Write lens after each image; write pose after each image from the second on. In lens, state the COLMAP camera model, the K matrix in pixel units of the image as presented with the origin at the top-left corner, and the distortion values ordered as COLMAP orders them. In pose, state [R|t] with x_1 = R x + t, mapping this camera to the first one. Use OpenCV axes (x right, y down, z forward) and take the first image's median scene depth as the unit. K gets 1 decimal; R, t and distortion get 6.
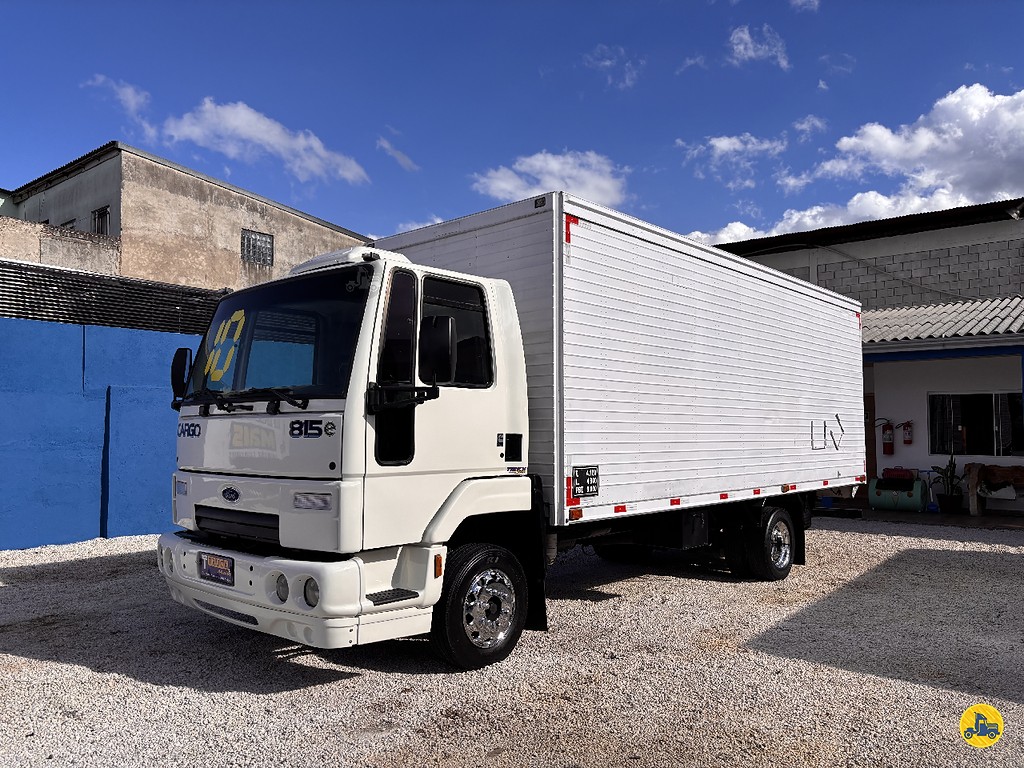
lens RADIAL K [[780.0, 0, 516.7], [0, 780.0, 383.2], [0, 0, 1]] dist [0.060706, -0.083248]
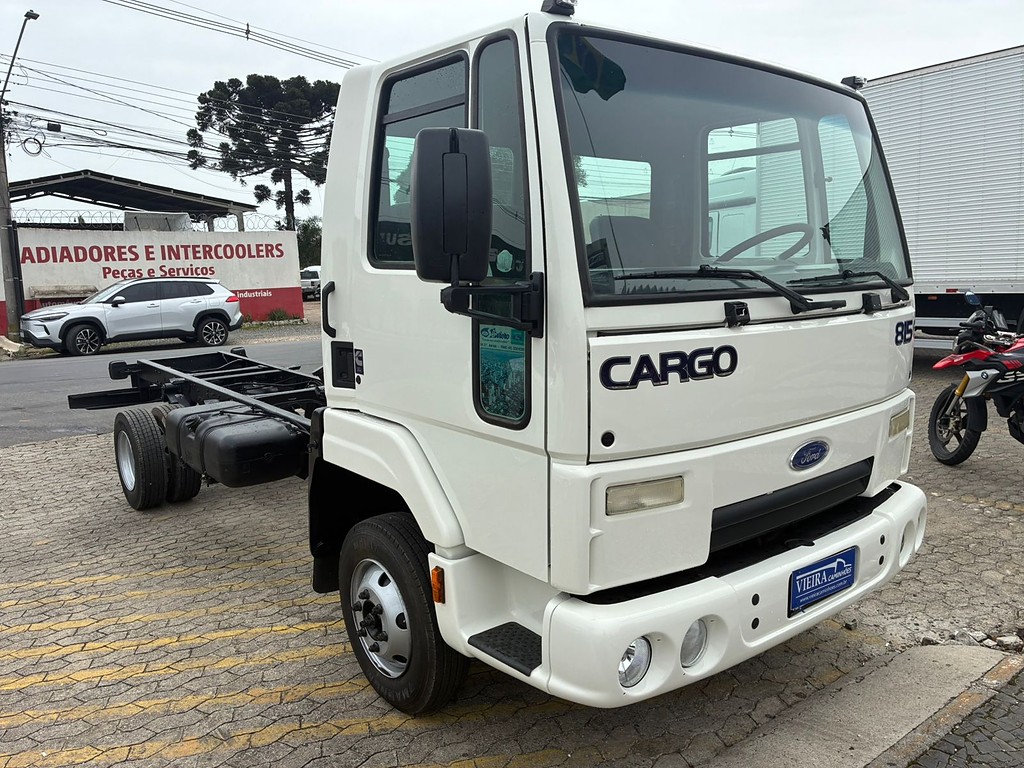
lens RADIAL K [[774.4, 0, 509.0], [0, 774.4, 382.8], [0, 0, 1]] dist [0.069108, -0.086874]
pose [[0.156540, -0.187733, 0.969666, -0.698511], [-0.057568, 0.978366, 0.198711, -0.009624], [-0.985992, -0.086928, 0.142346, 0.844744]]
